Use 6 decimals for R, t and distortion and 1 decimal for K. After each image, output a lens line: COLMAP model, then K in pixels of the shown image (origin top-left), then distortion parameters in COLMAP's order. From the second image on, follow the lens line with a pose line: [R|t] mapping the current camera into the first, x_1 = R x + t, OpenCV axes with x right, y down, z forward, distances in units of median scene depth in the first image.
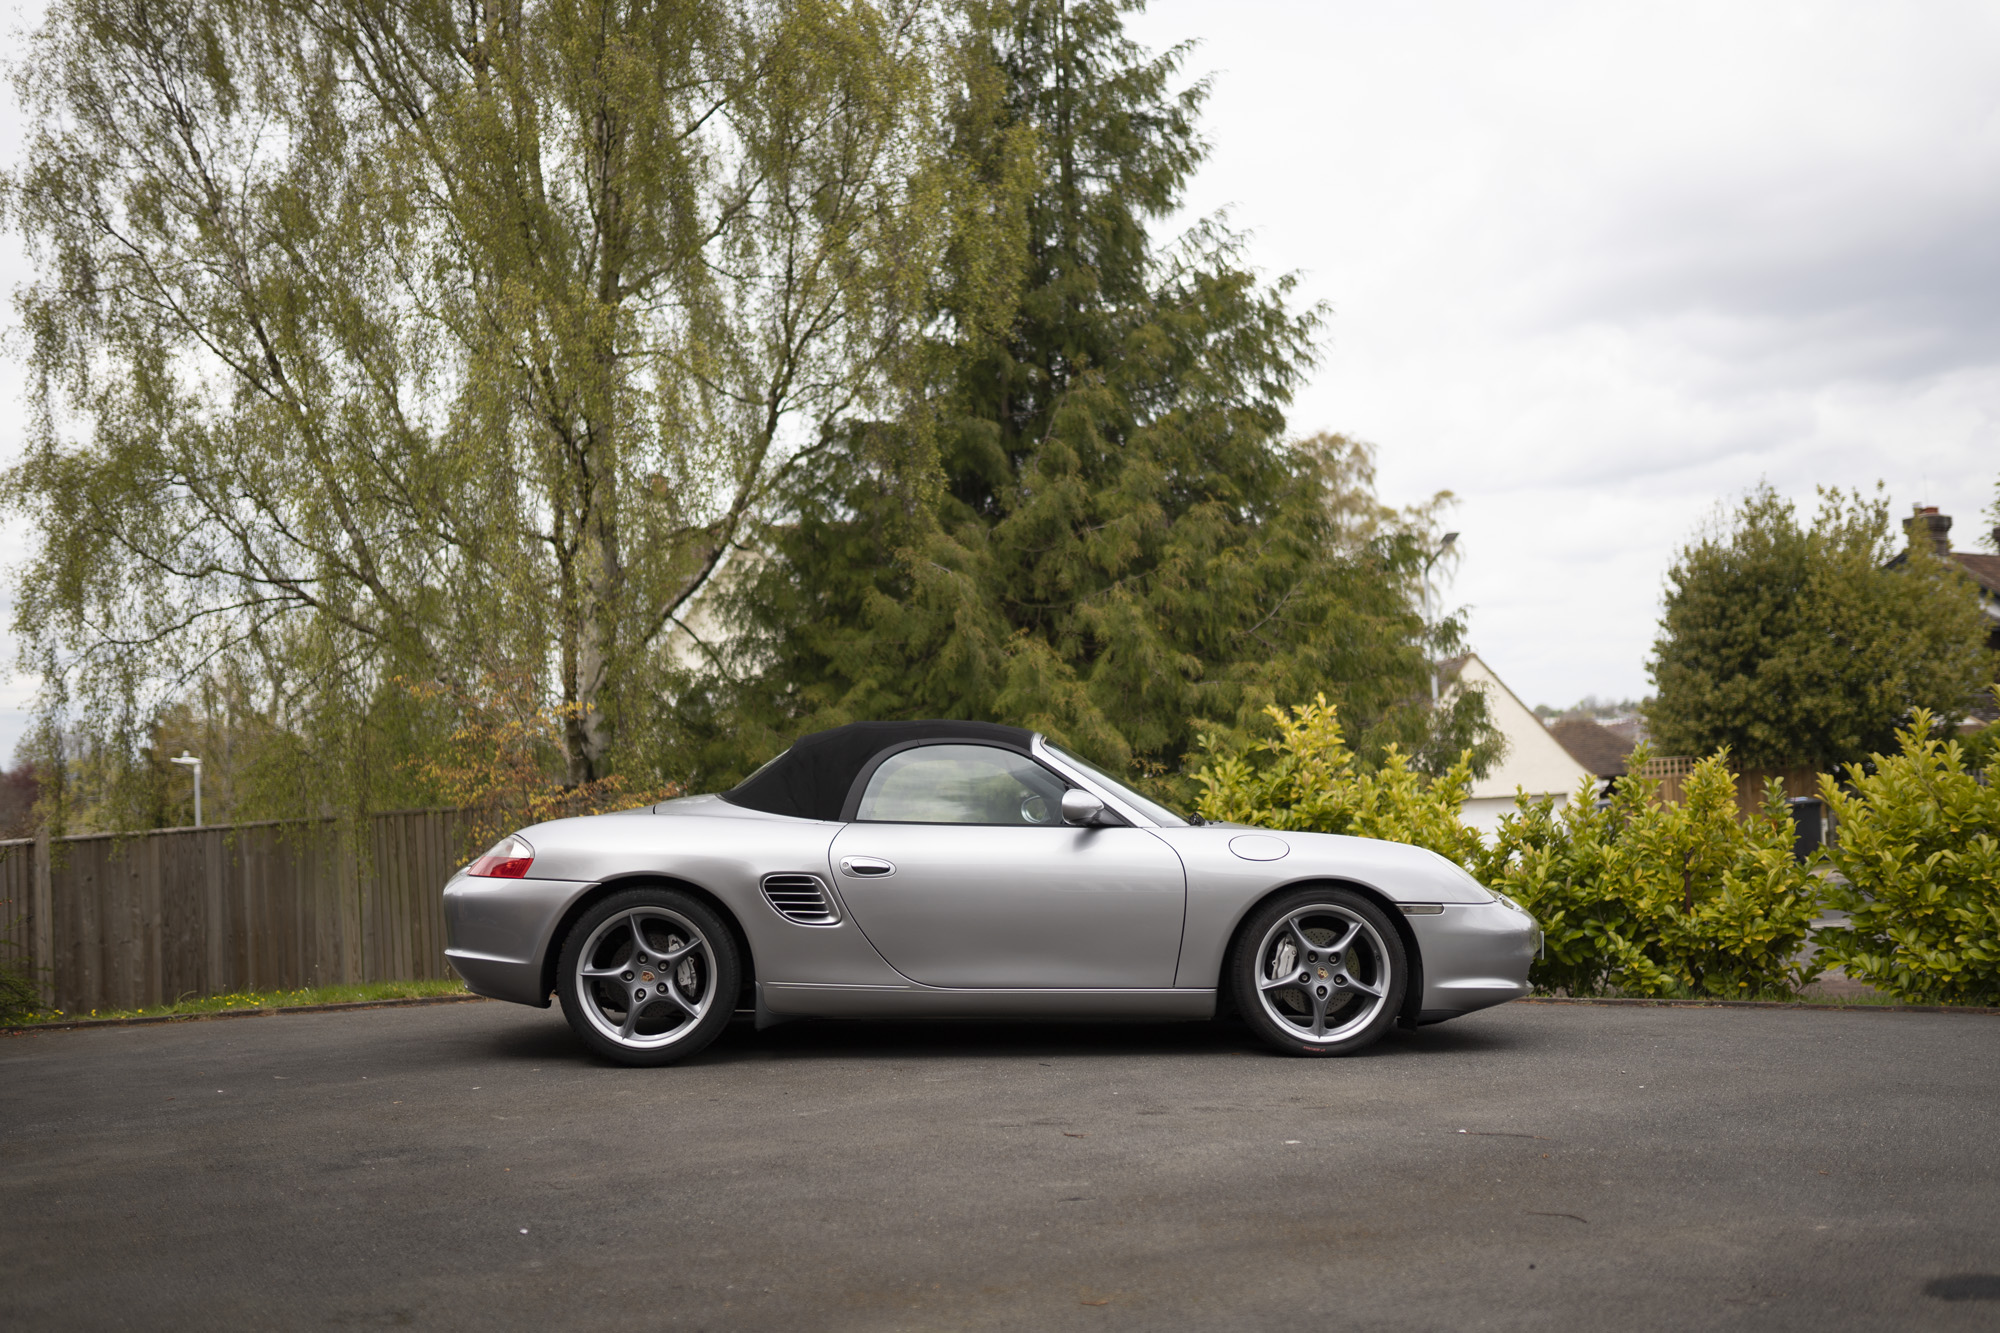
lens RADIAL K [[1912.8, 0, 995.4], [0, 1912.8, 669.8], [0, 0, 1]] dist [-0.026317, 0.000000]
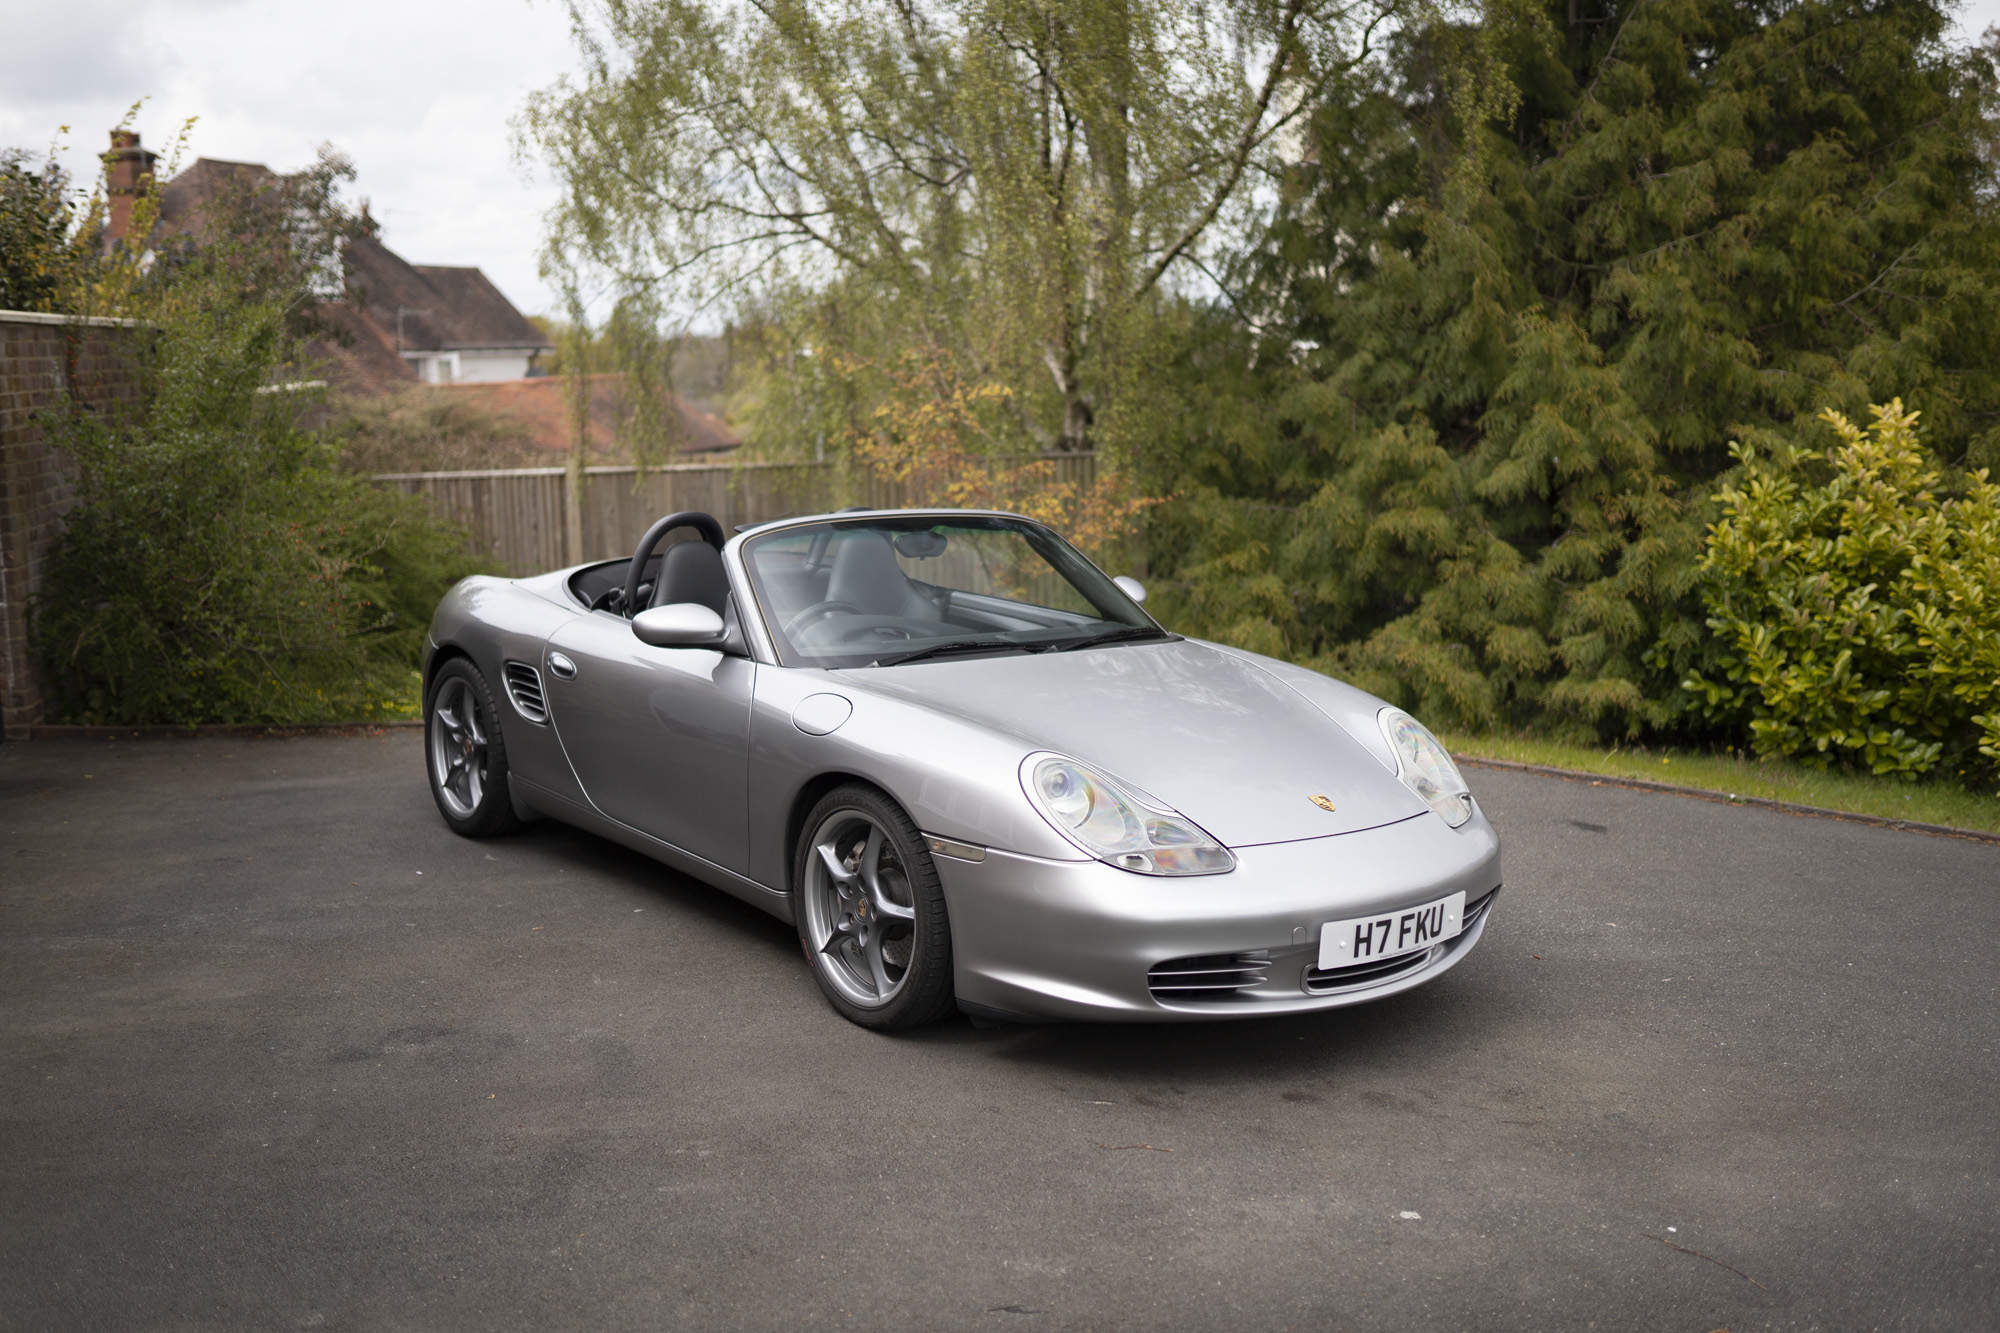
lens RADIAL K [[1912.8, 0, 993.5], [0, 1912.8, 671.3], [0, 0, 1]] dist [-0.026317, 0.000000]
pose [[0.937557, 0.090006, -0.335984, 0.115129], [-0.012640, 0.974119, 0.225682, -0.063465], [0.347601, -0.207343, 0.914430, 0.144509]]
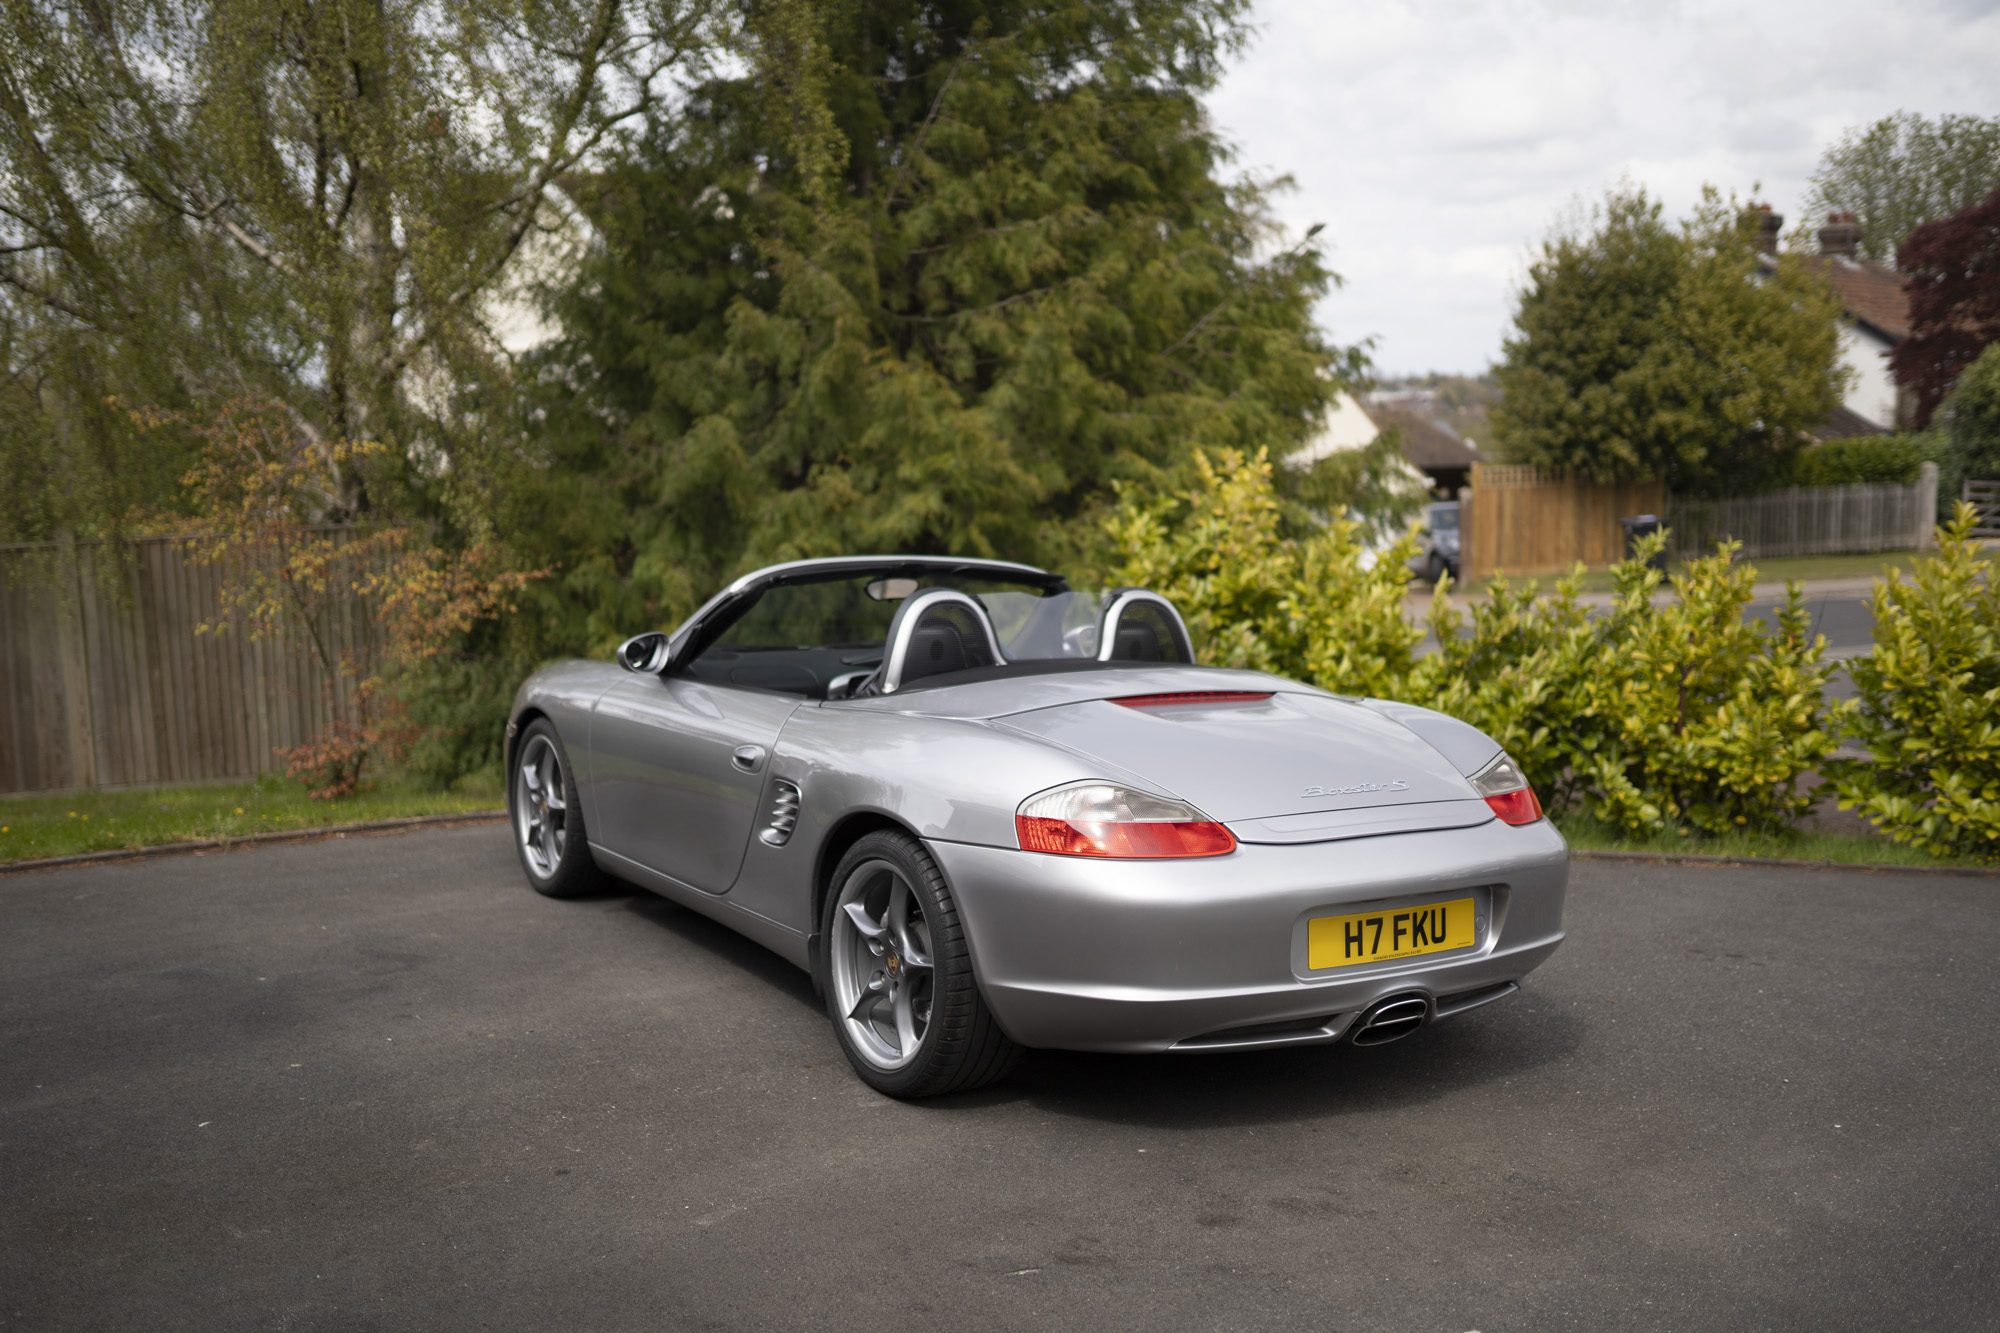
lens RADIAL K [[1912.8, 0, 997.9], [0, 1912.8, 659.7], [0, 0, 1]] dist [-0.026317, 0.000000]
pose [[0.993605, 0.016093, 0.111763, -0.041554], [-0.035172, 0.984658, 0.170915, -0.043756], [-0.107298, -0.173753, 0.978927, 0.201515]]
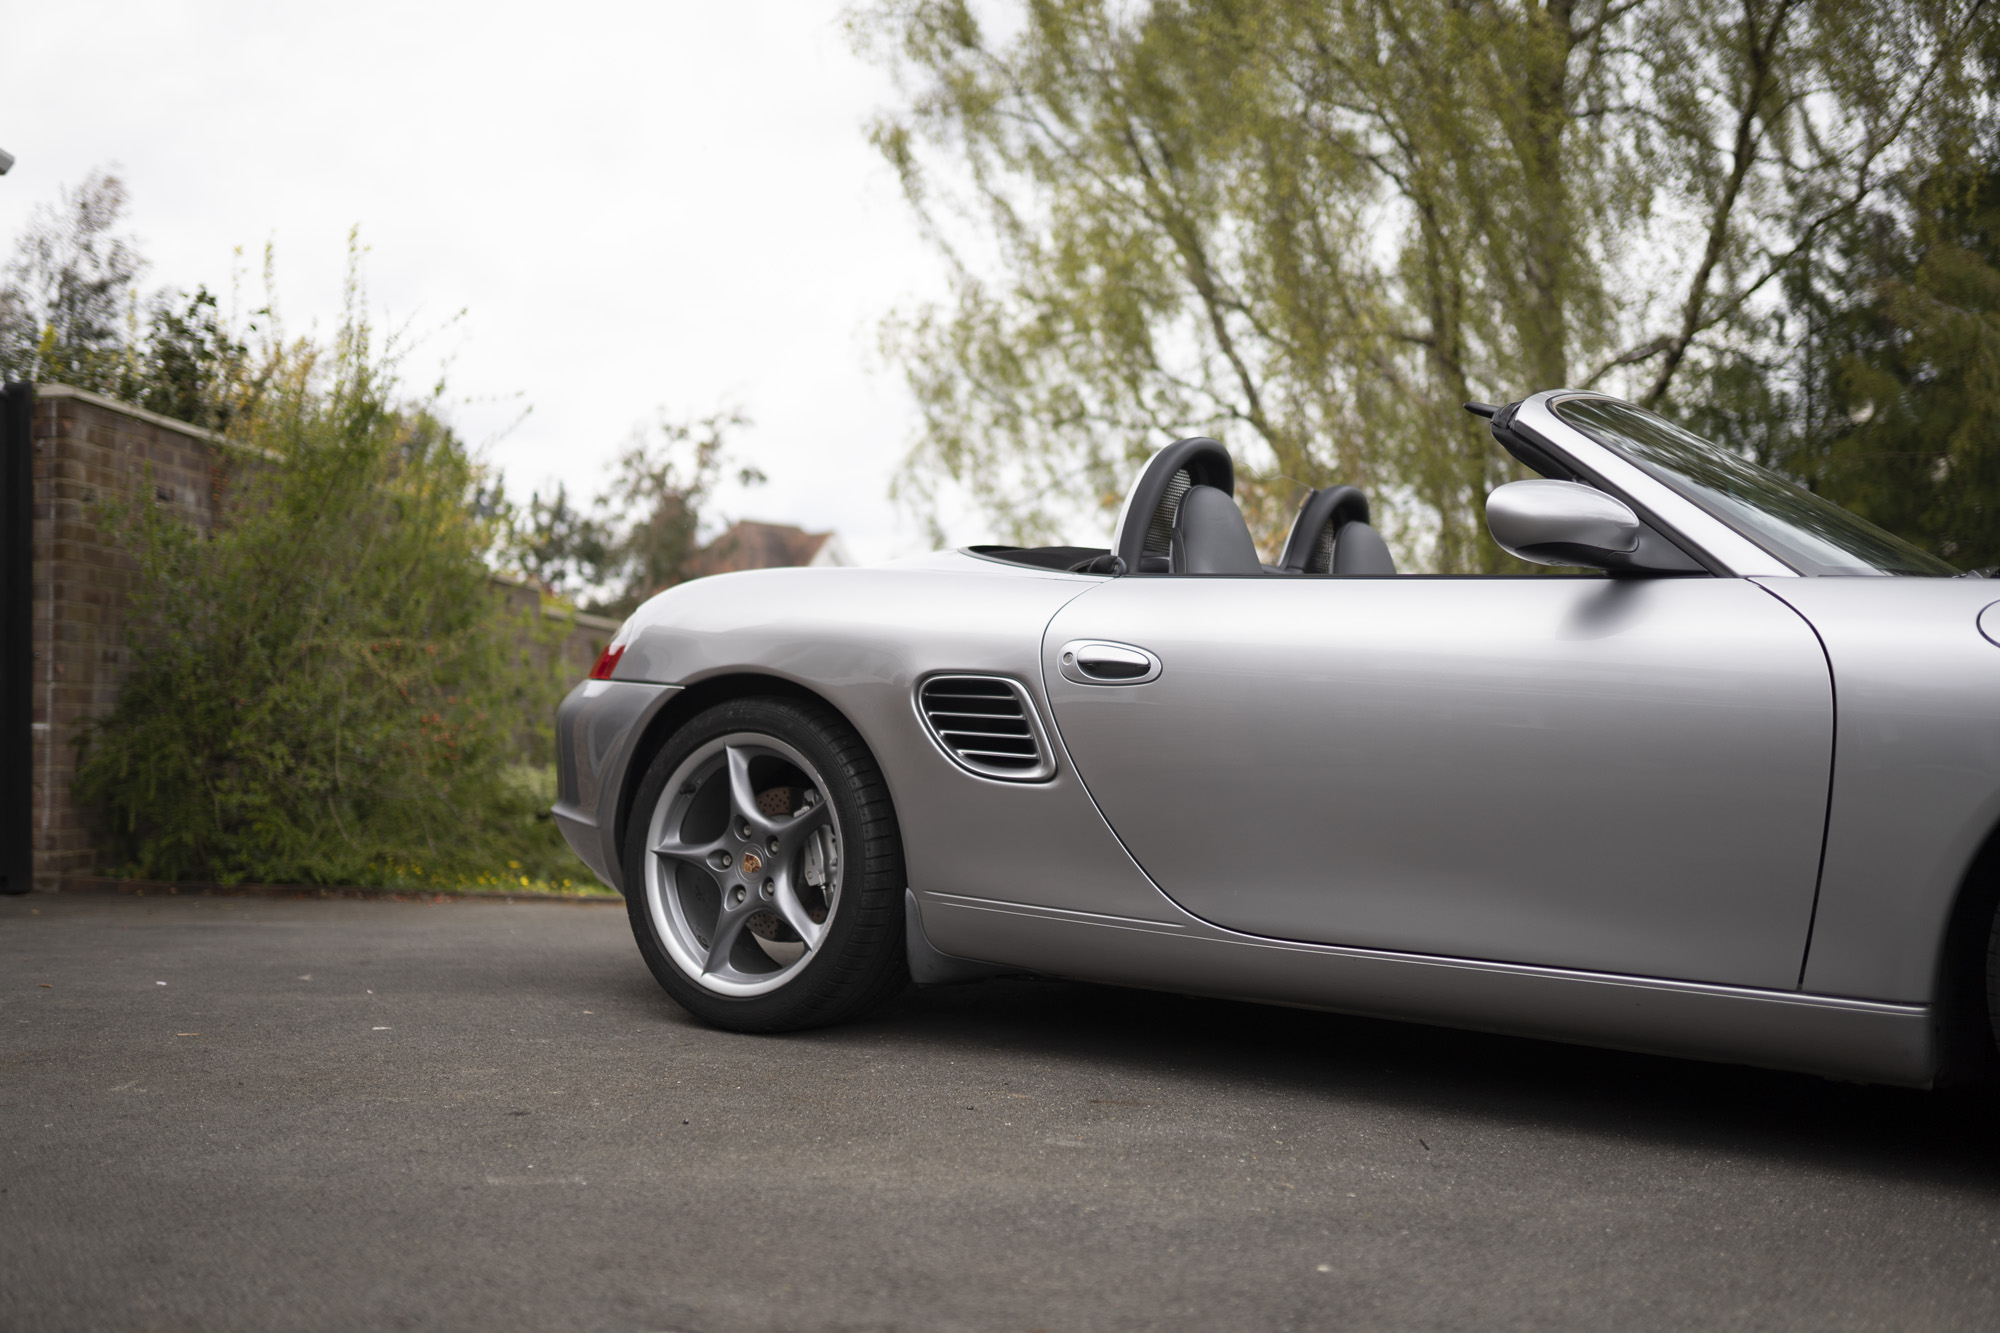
lens RADIAL K [[1912.8, 0, 1006.0], [0, 1912.8, 660.8], [0, 0, 1]] dist [-0.026317, 0.000000]
pose [[0.802996, 0.007590, -0.595936, 0.126774], [0.005519, 0.999781, 0.020170, 0.061526], [0.595959, -0.019486, 0.802778, 0.403209]]
